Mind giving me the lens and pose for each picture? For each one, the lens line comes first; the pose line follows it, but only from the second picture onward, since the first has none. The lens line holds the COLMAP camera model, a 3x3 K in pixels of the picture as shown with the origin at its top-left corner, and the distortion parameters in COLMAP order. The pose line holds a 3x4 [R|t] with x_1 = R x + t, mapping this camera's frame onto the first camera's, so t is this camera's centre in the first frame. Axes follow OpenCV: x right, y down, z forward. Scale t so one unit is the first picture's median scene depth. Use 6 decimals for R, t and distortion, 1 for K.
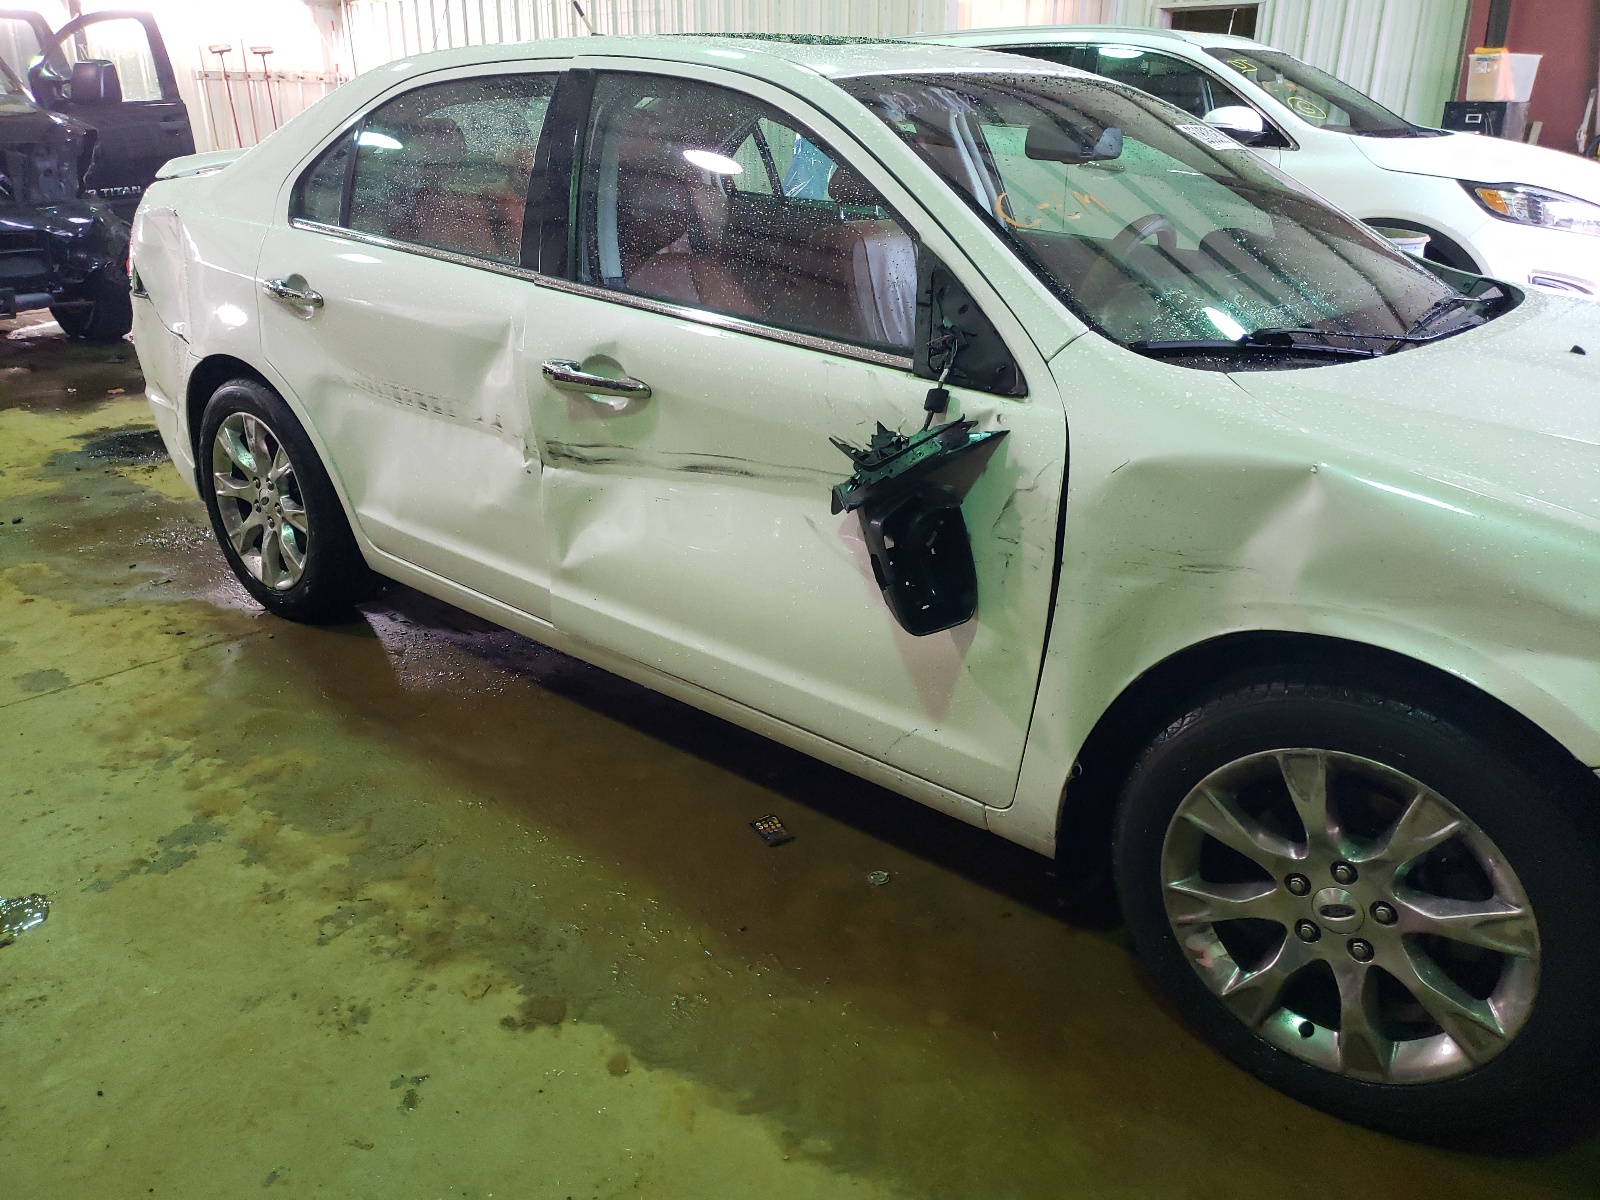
lens RADIAL K [[1241.1, 0, 781.6], [0, 1241.1, 599.4], [0, 0, 1]] dist [0.006965, -0.003920]
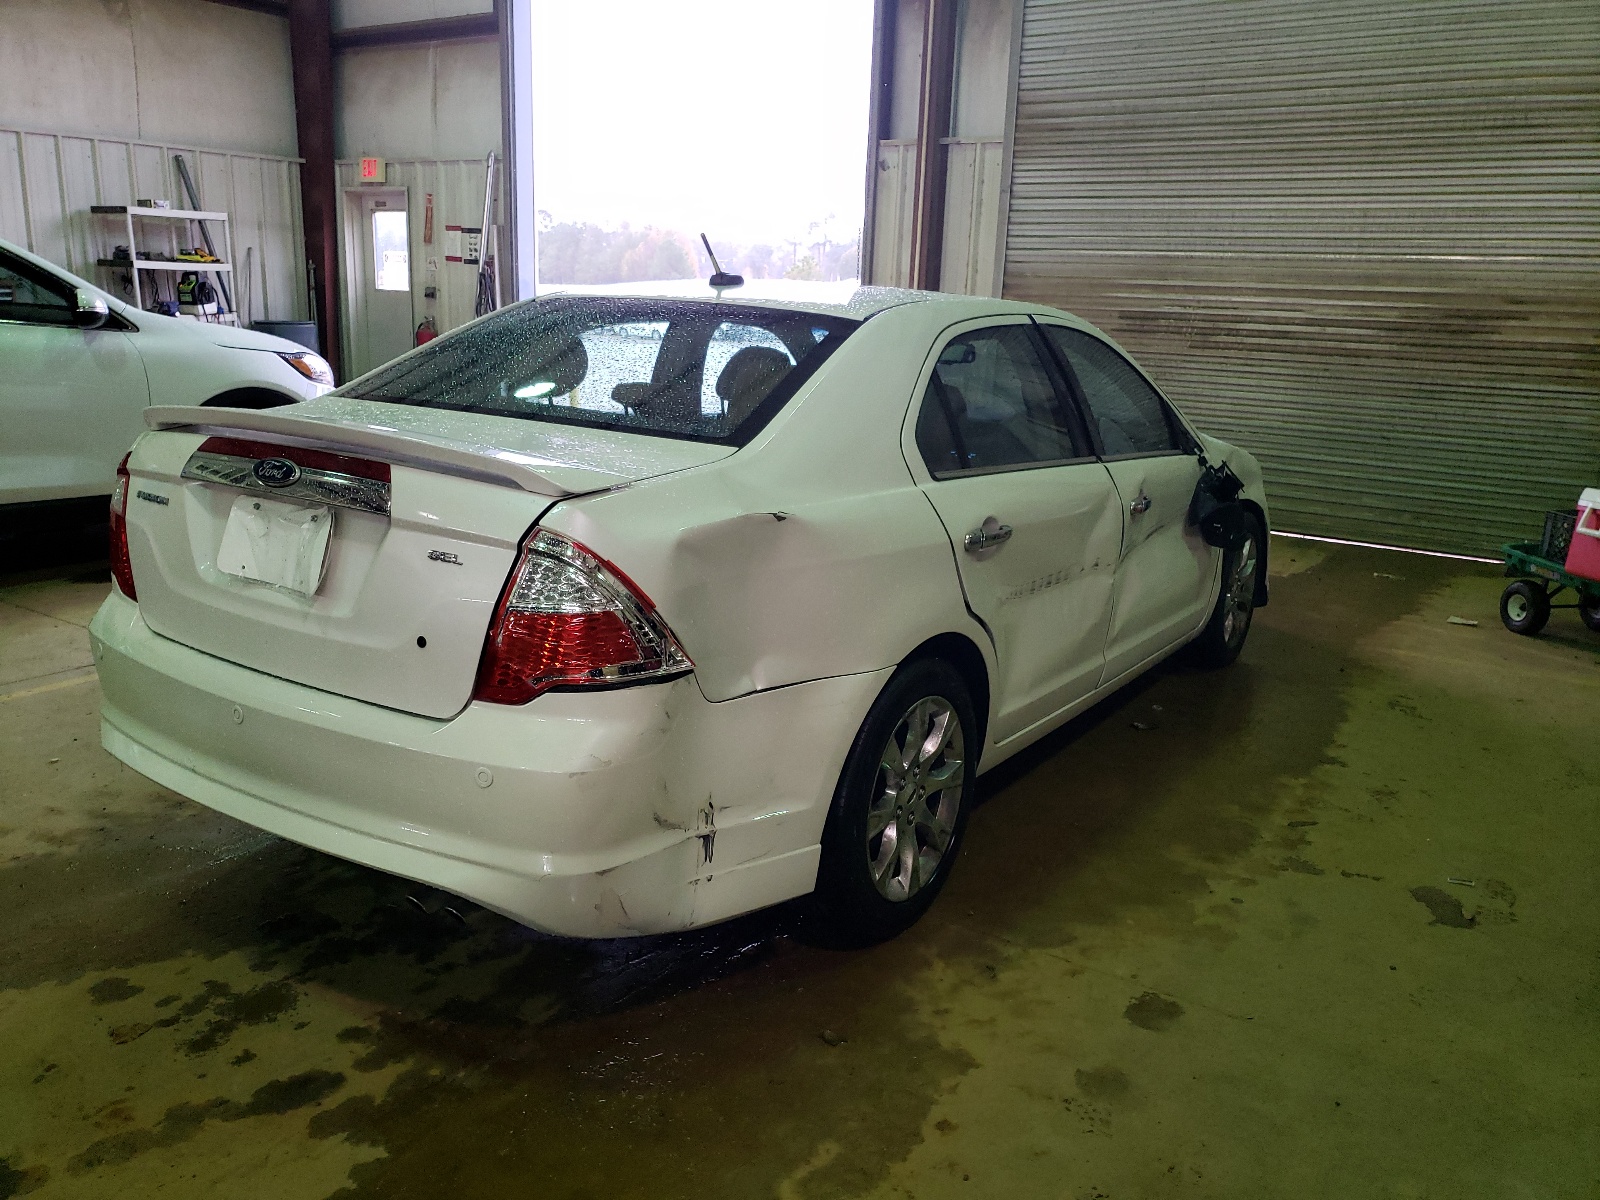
lens RADIAL K [[1241.1, 0, 781.6], [0, 1241.1, 599.4], [0, 0, 1]] dist [0.006965, -0.003920]
pose [[-0.101747, -0.252442, 0.962248, -1.469676], [0.324404, 0.905974, 0.271981, -0.577862], [-0.940431, 0.339830, -0.010287, 1.262237]]
